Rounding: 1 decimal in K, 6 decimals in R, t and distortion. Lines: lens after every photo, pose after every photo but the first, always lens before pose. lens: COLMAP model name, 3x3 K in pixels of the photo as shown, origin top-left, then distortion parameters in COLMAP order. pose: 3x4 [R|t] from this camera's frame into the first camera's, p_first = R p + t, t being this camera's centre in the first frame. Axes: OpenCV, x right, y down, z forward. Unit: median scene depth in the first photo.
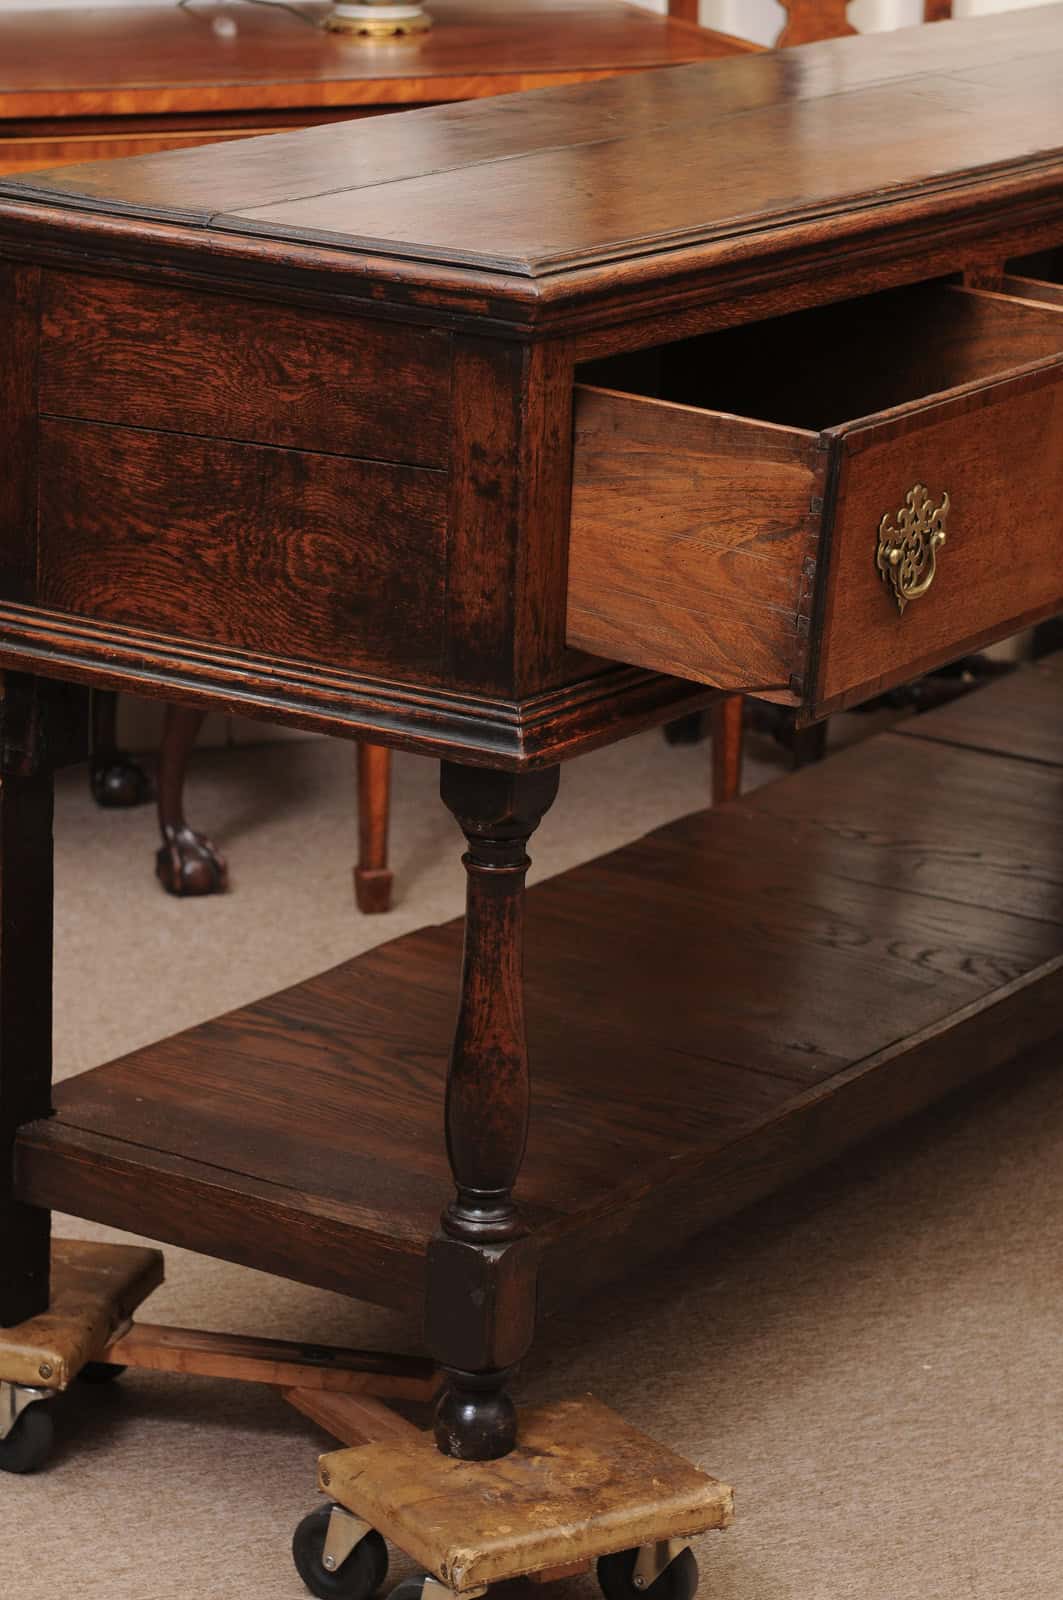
lens RADIAL K [[4622.3, 0, 535.1], [0, 4622.3, 810.8], [0, 0, 1]] dist [0.126917, 0.000000]
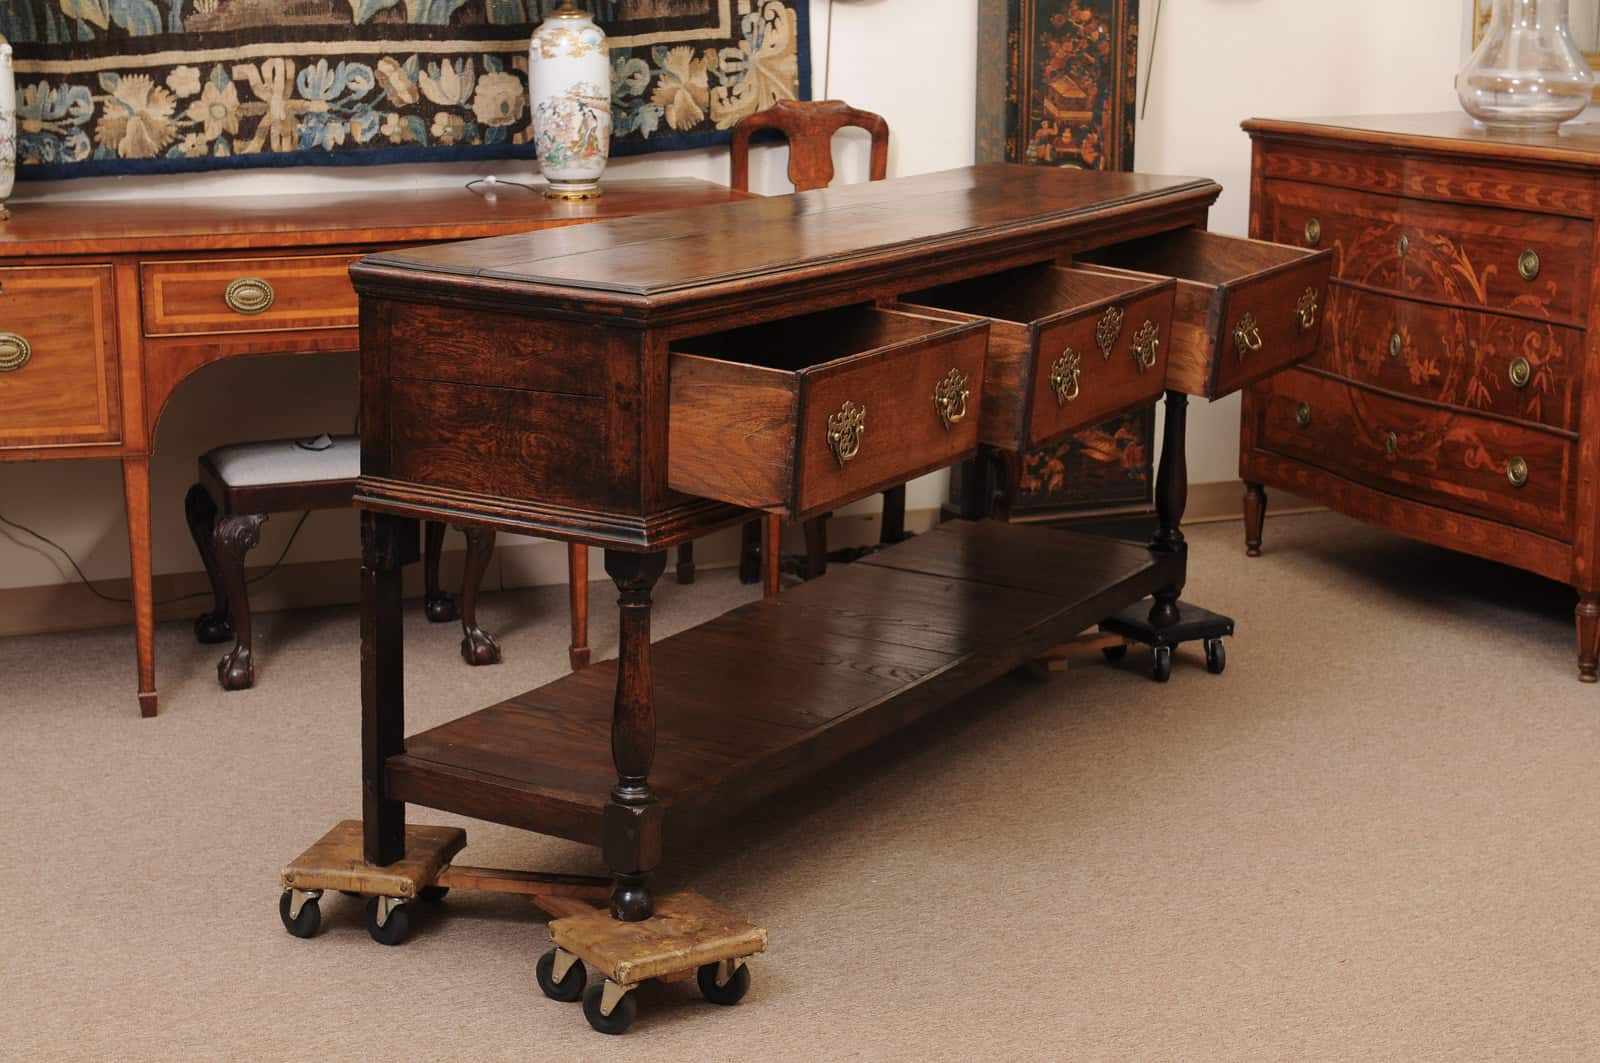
lens RADIAL K [[2740.3, 0, 812.5], [0, 2740.3, 570.4], [0, 0, 1]] dist [0.059162, 0.000000]
pose [[0.998843, -0.022630, 0.042431, 0.016552], [0.024704, 0.998493, -0.048999, 0.052942], [-0.041259, 0.049990, 0.997897, -0.131098]]
